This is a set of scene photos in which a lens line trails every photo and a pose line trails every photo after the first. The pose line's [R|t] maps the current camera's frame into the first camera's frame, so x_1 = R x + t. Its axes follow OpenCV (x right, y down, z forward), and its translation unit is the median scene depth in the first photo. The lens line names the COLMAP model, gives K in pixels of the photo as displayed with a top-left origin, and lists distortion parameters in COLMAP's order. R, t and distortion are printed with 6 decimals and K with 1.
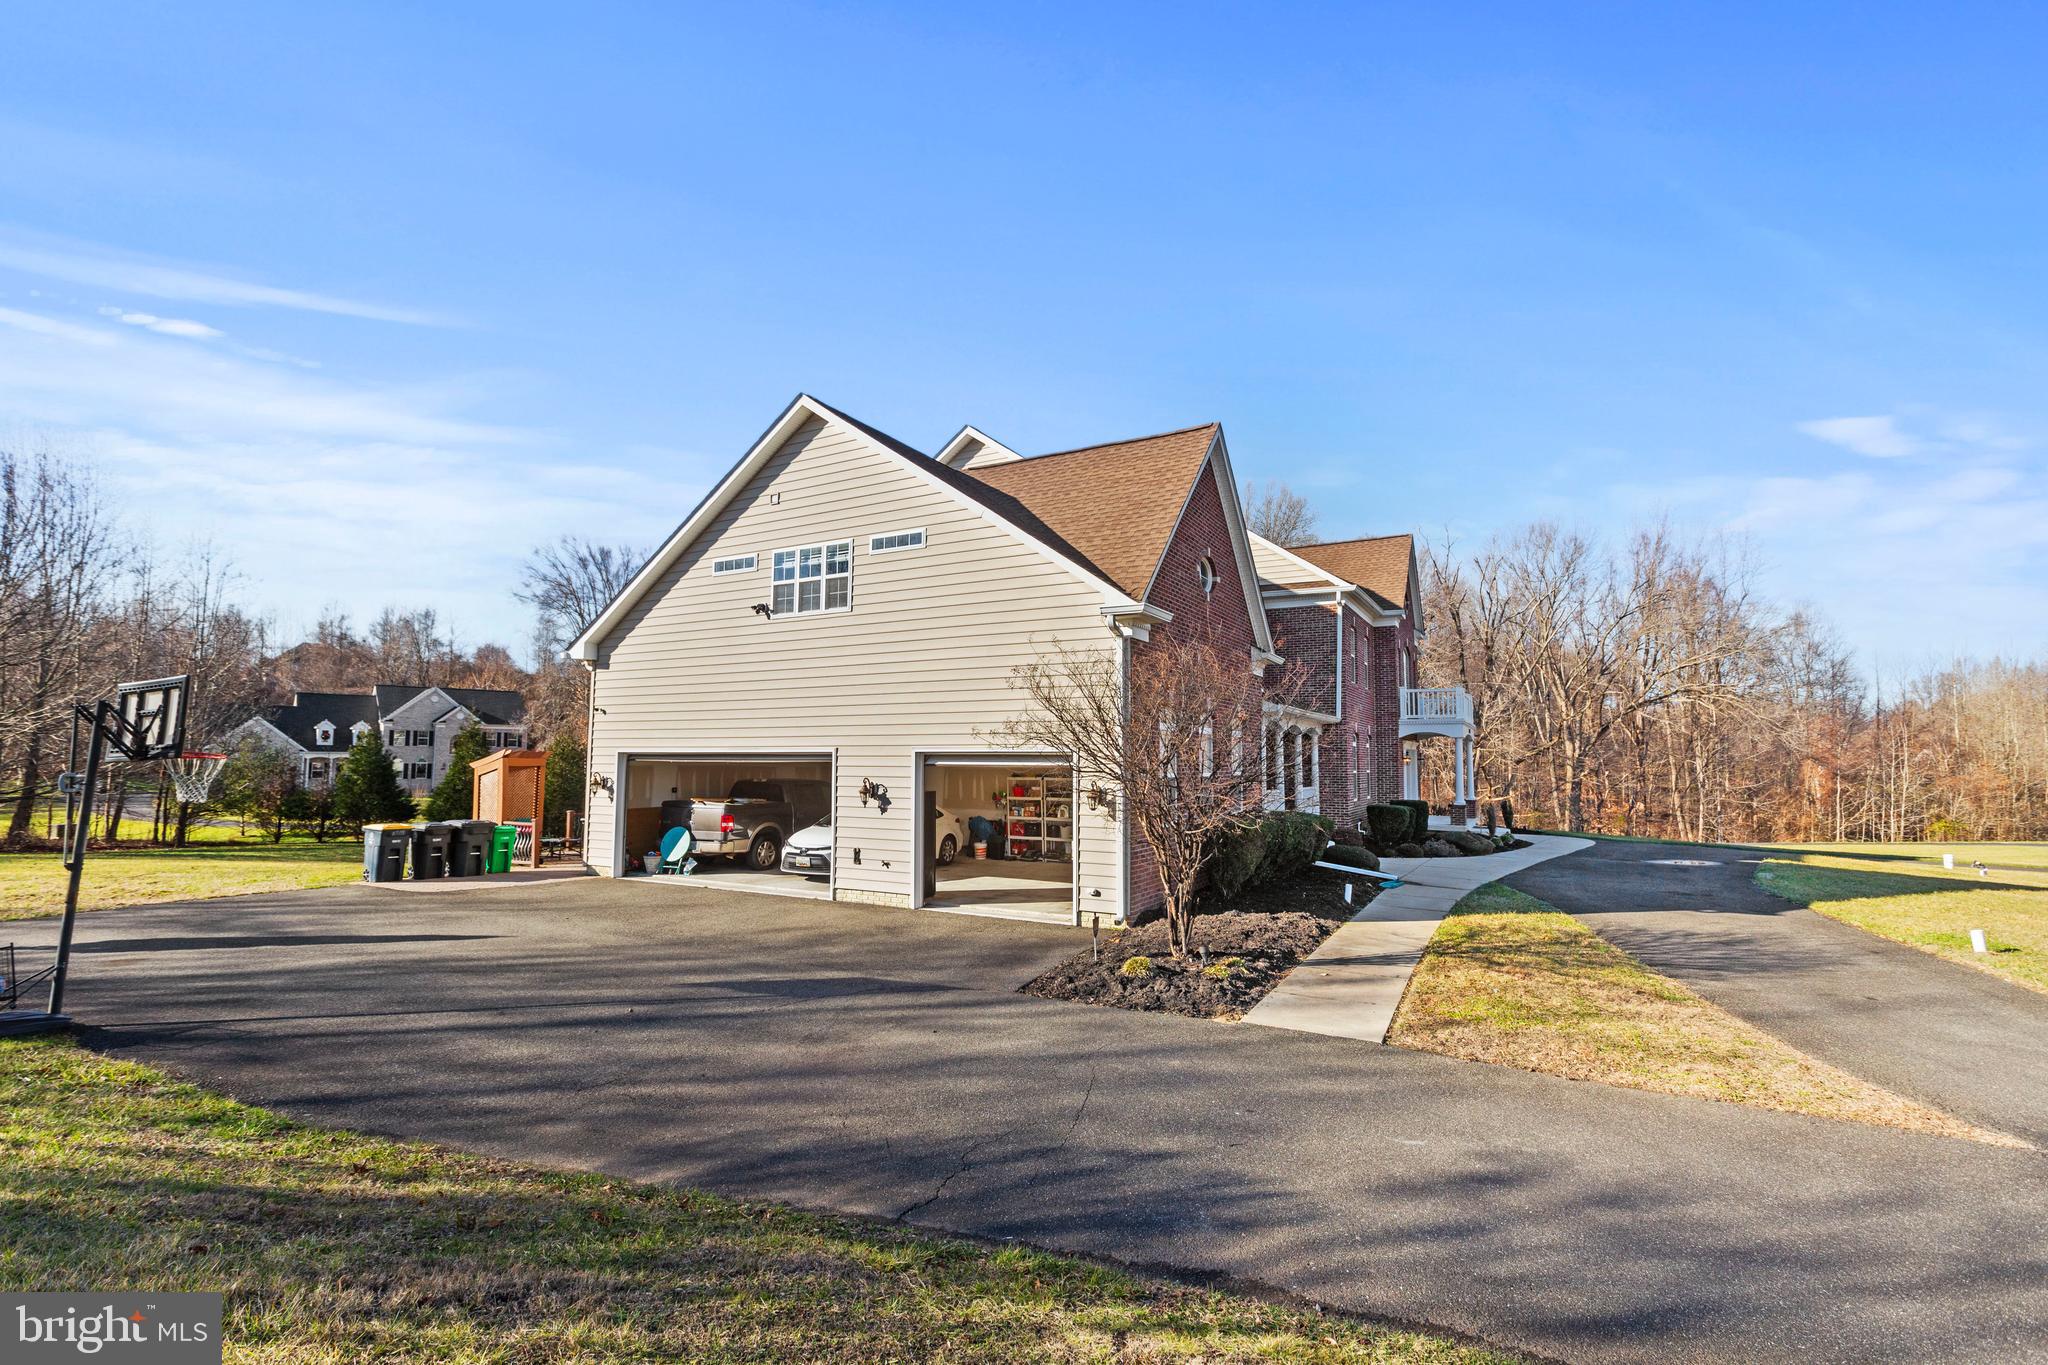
lens RADIAL K [[930.4, 0, 1028.4], [0, 930.4, 697.1], [0, 0, 1]] dist [0.003777, -0.000345]
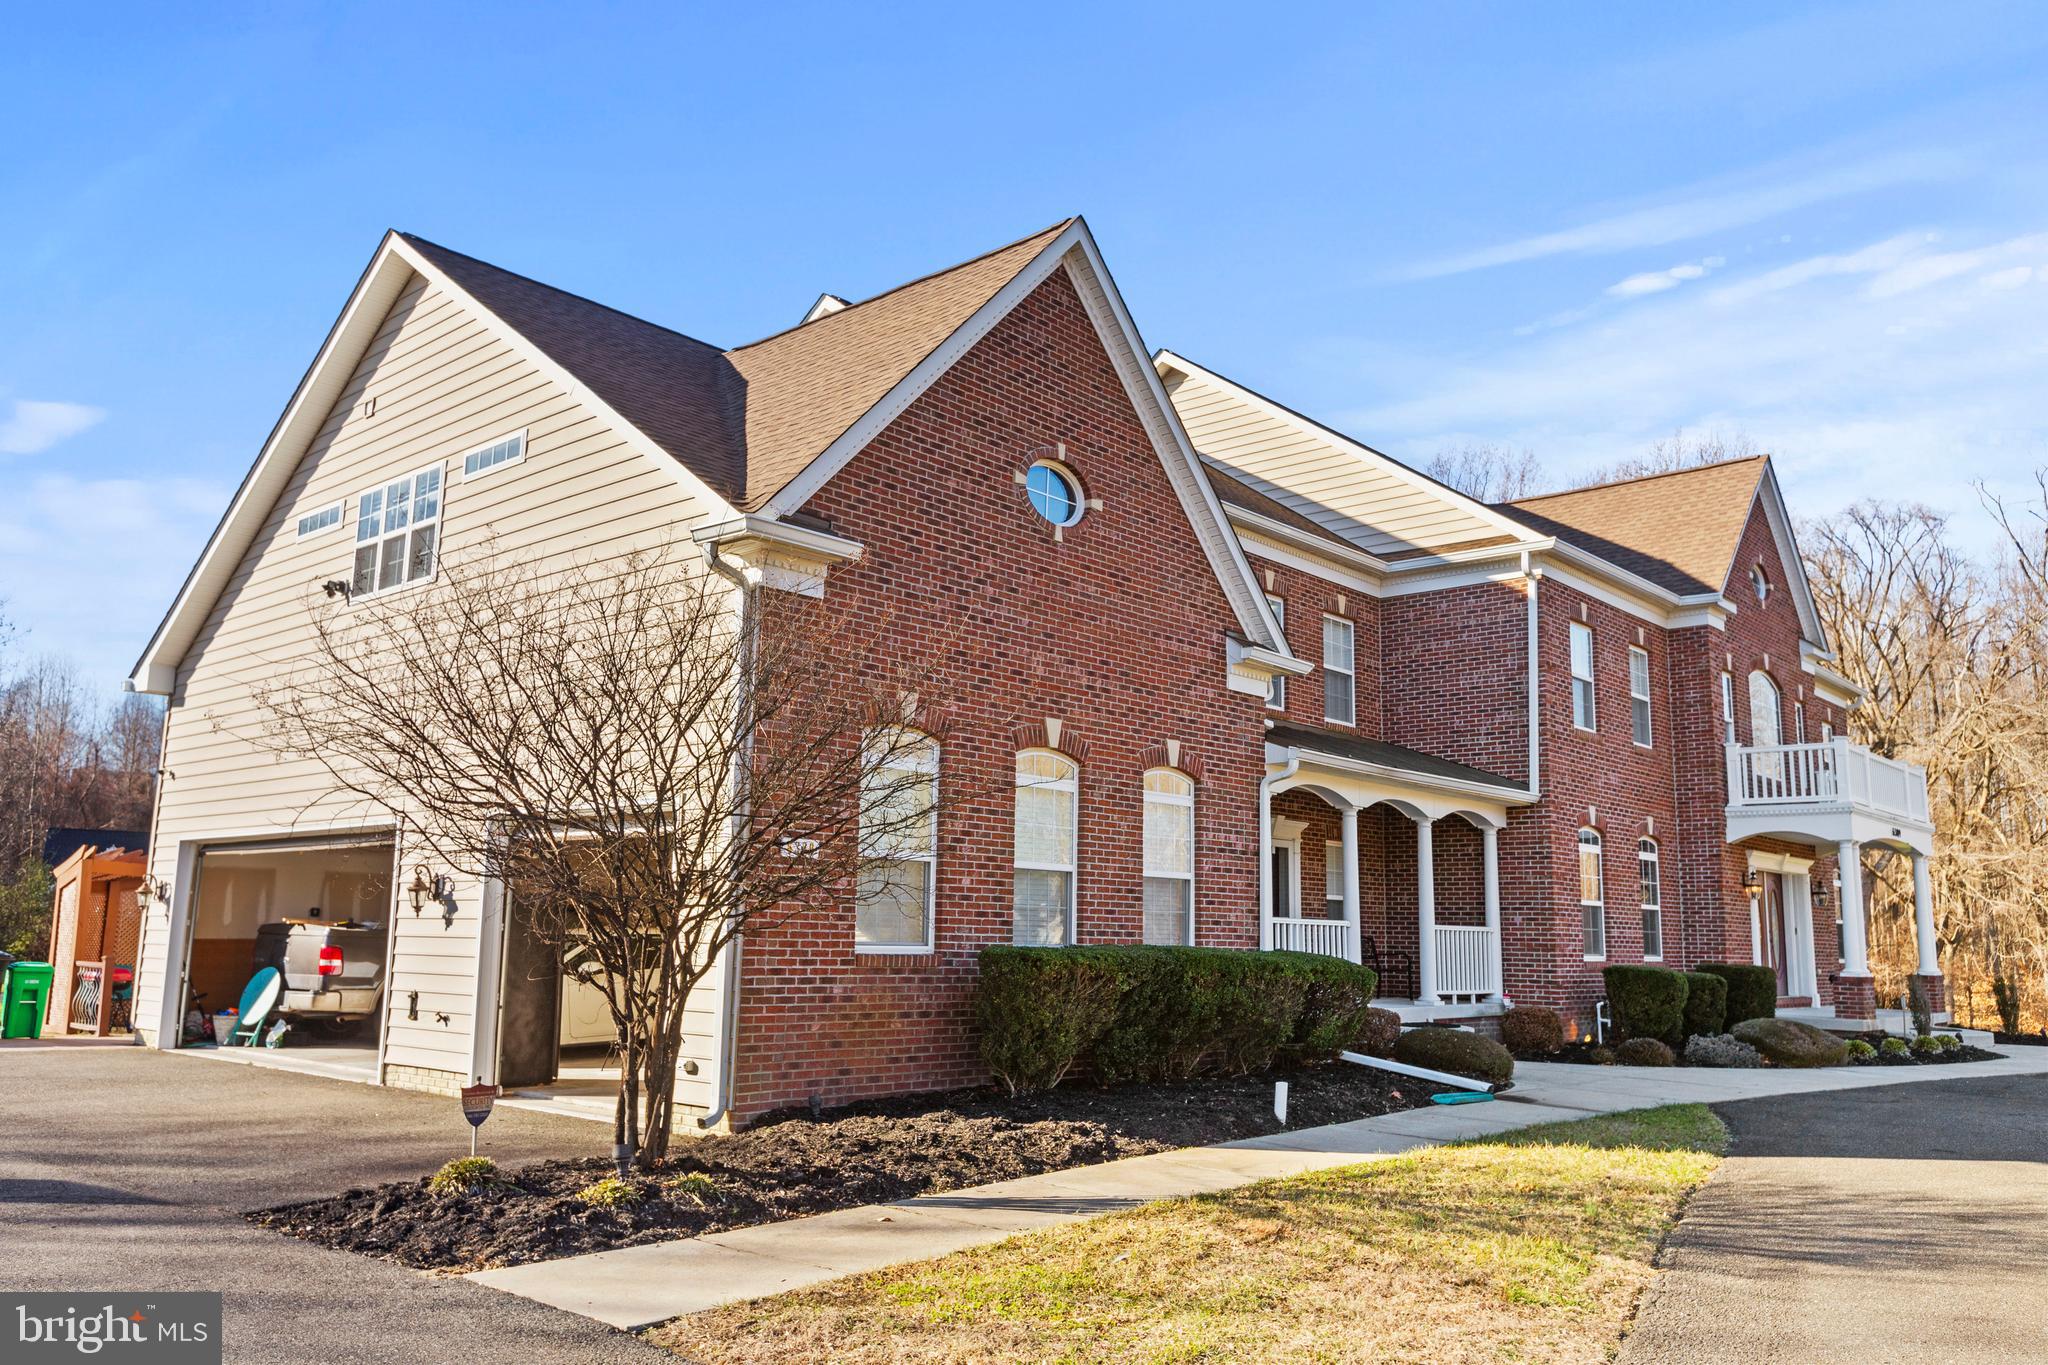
lens RADIAL K [[1567.5, 0, 1024.0], [0, 1567.5, 686.3], [0, 0, 1]] dist [0.012574, 0.004063]
pose [[0.975499, -0.023841, -0.218708, 0.325836], [0.003570, 0.995696, -0.092616, 0.055831], [0.219974, 0.089566, 0.971385, 0.111629]]
